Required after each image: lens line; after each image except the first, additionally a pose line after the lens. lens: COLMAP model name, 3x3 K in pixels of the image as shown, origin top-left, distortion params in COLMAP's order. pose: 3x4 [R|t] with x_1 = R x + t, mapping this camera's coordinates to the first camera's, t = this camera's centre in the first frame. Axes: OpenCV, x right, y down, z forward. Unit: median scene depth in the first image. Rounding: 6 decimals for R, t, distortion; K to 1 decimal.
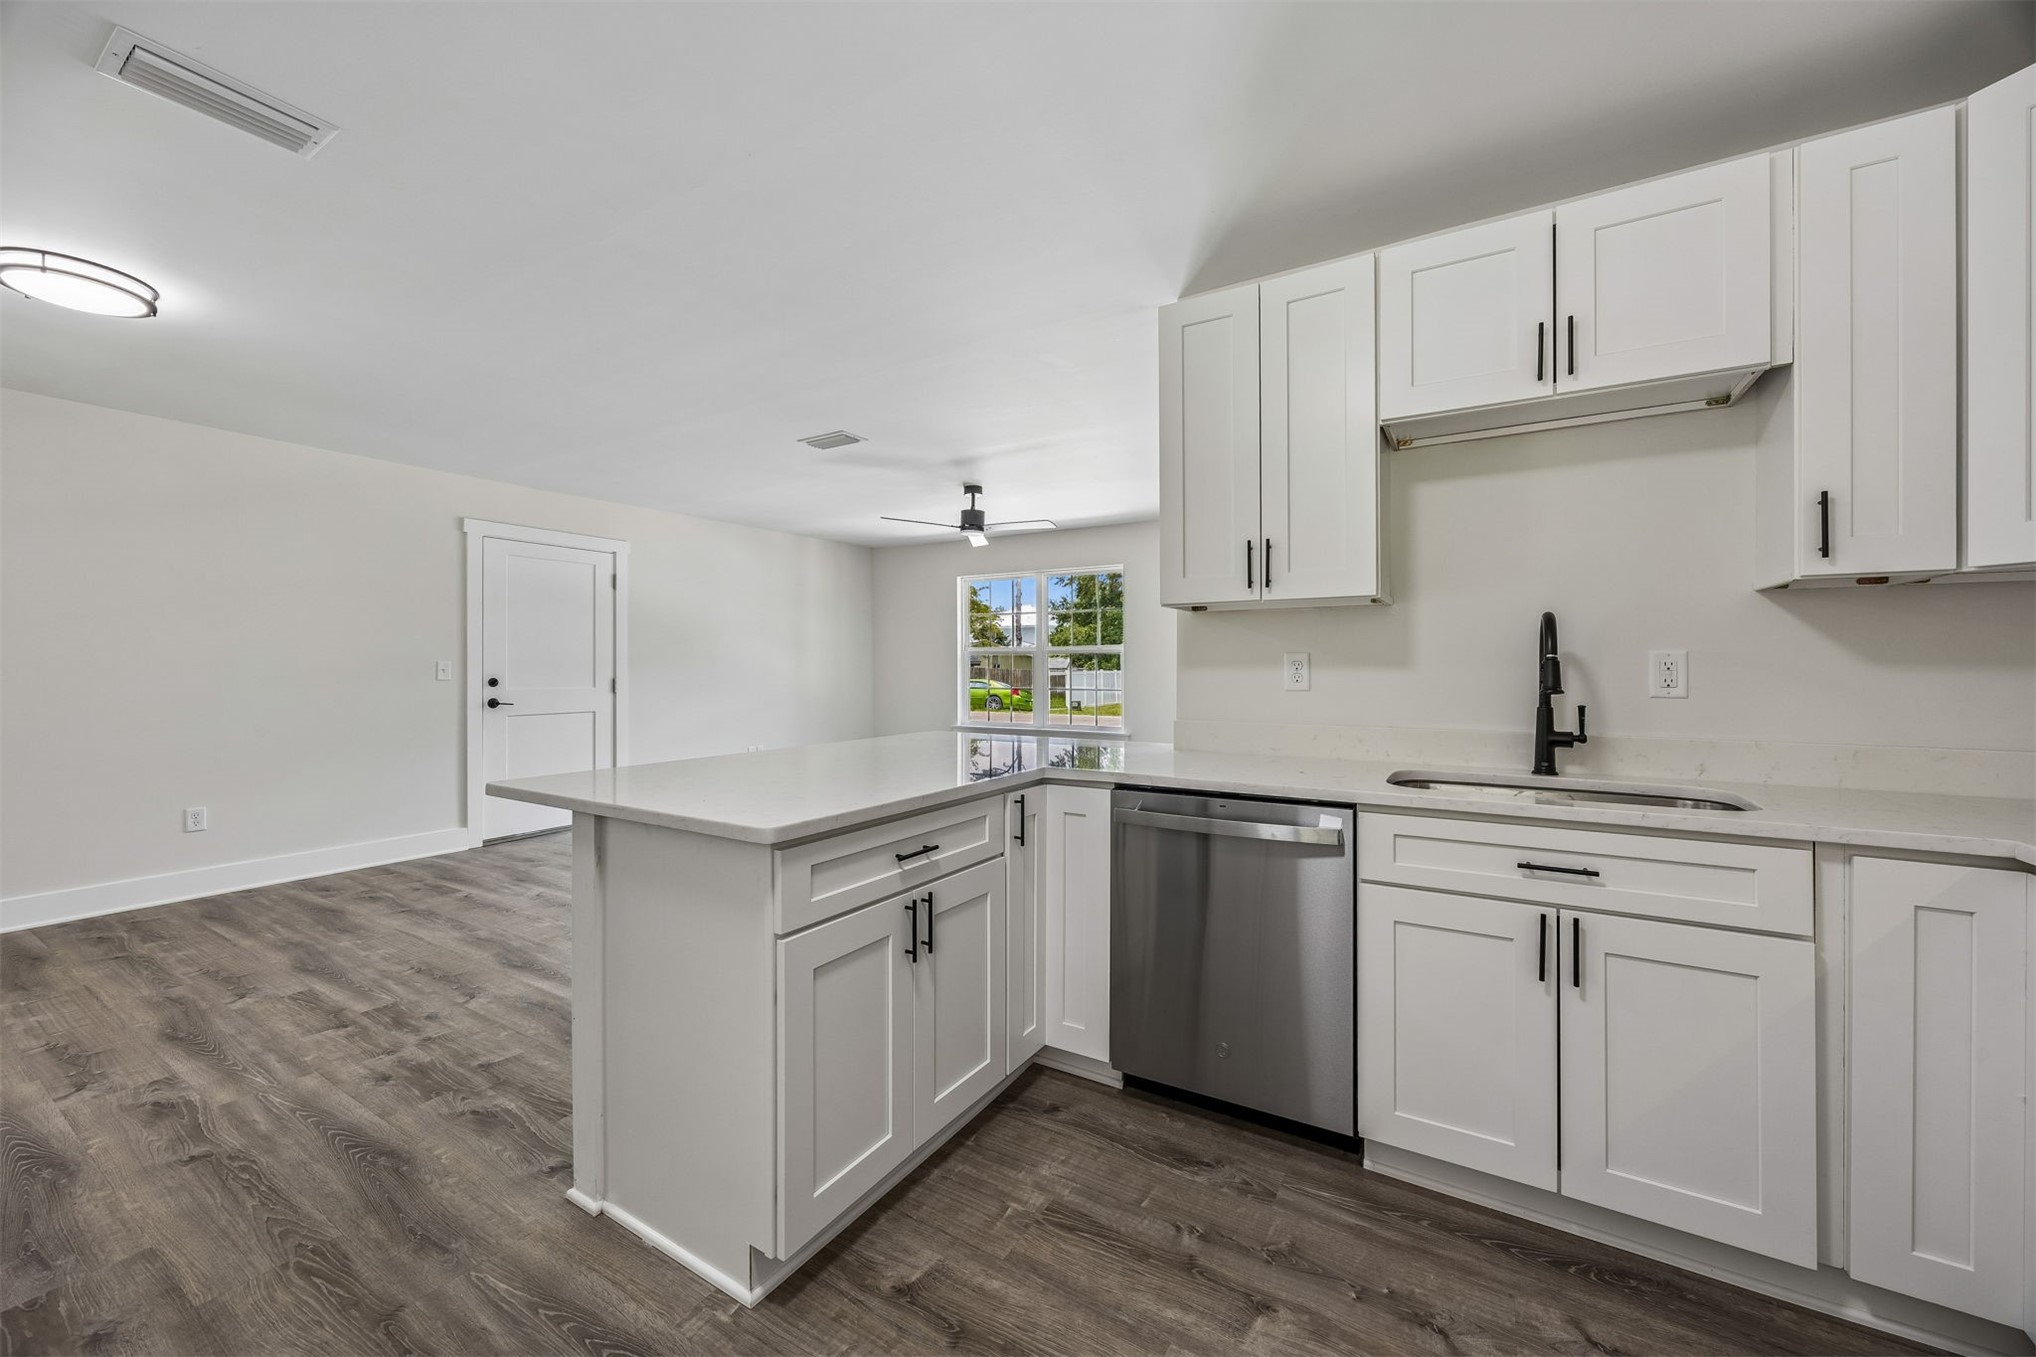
lens RADIAL K [[777.4, 0, 1009.7], [0, 777.4, 670.2], [0, 0, 1]] dist [-0.001504, -0.000372]
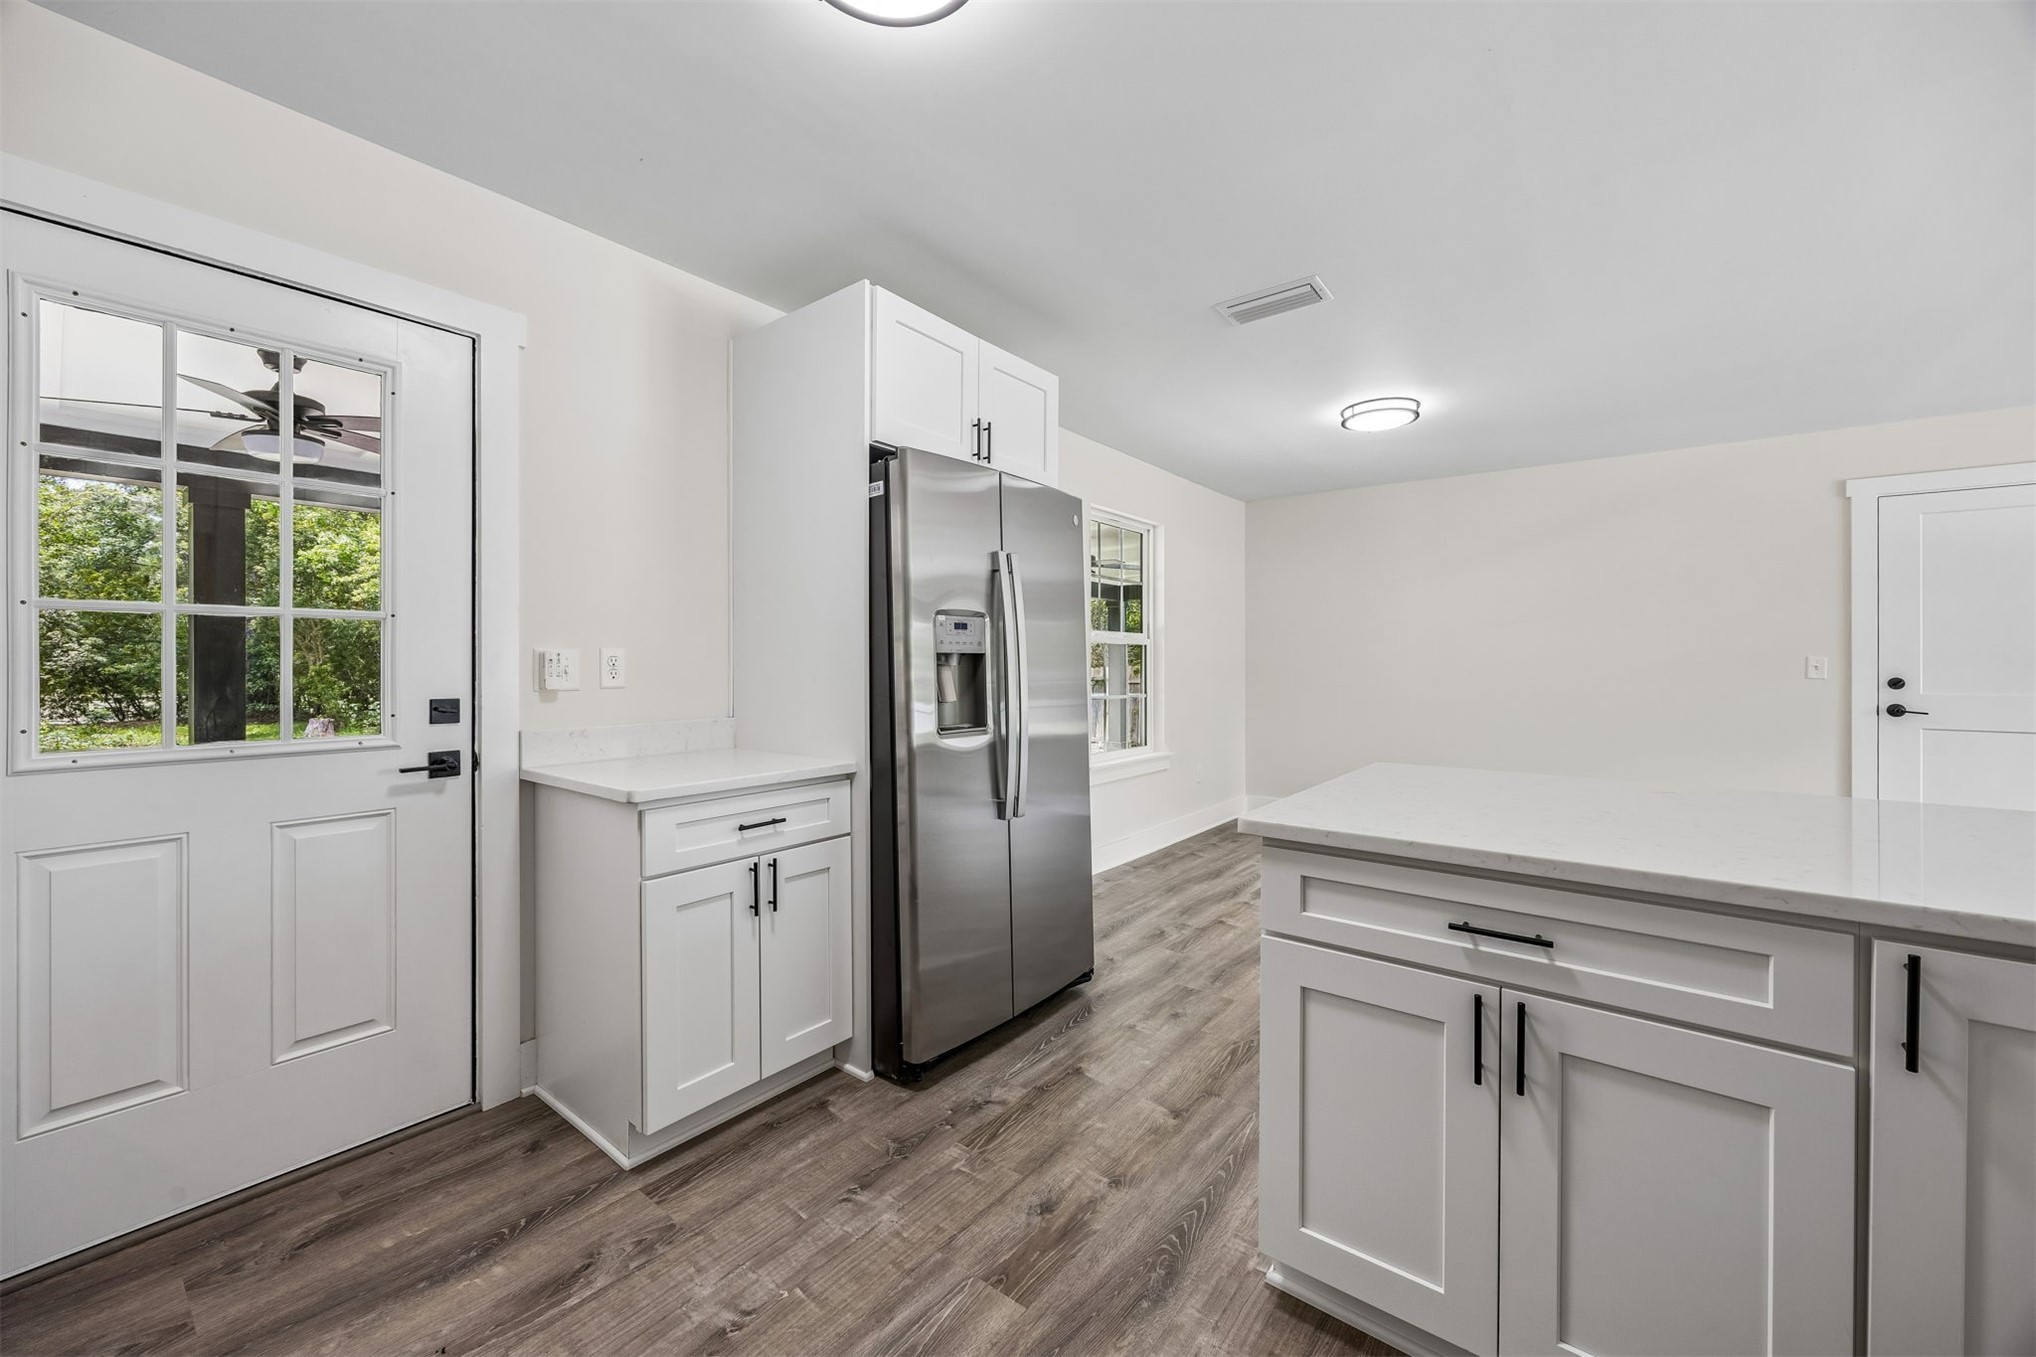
lens RADIAL K [[784.9, 0, 1011.0], [0, 784.9, 655.9], [0, 0, 1]] dist [-0.004293, -0.000162]
pose [[-0.114456, -0.004968, -0.993416, 0.400479], [-0.007298, 0.999965, -0.004160, -0.003965], [0.993401, 0.006774, -0.114489, 0.414754]]
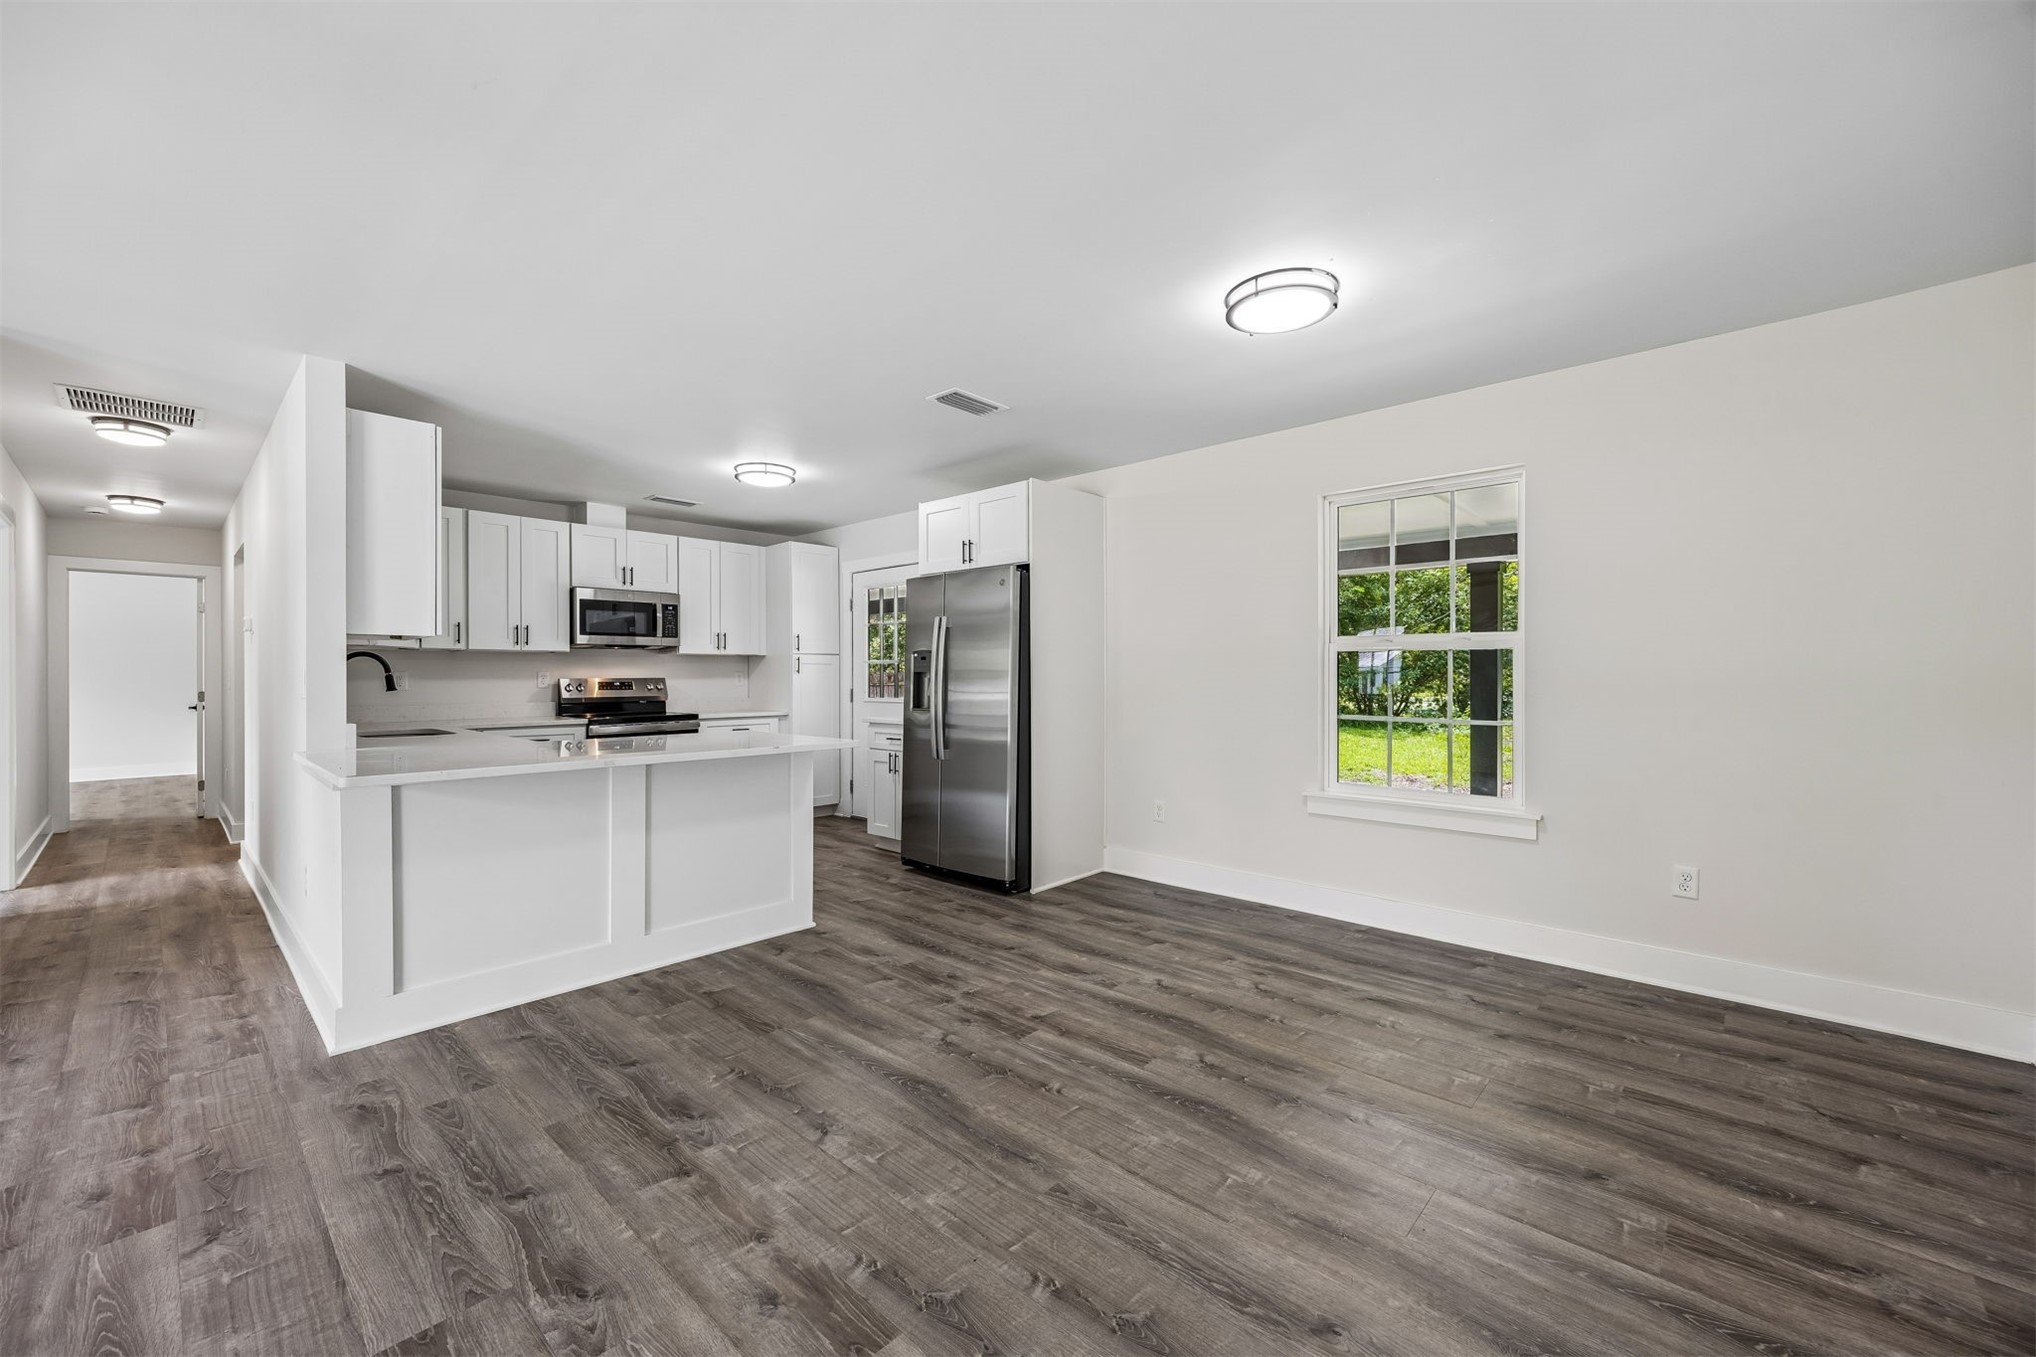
lens RADIAL K [[797.3, 0, 1007.8], [0, 797.3, 680.6], [0, 0, 1]] dist [0.000306, 0.000173]
pose [[-0.980237, 0.003577, 0.197796, -0.986147], [0.006151, 0.999904, 0.012399, -0.011880], [-0.197733, 0.013370, -0.980165, 1.963532]]
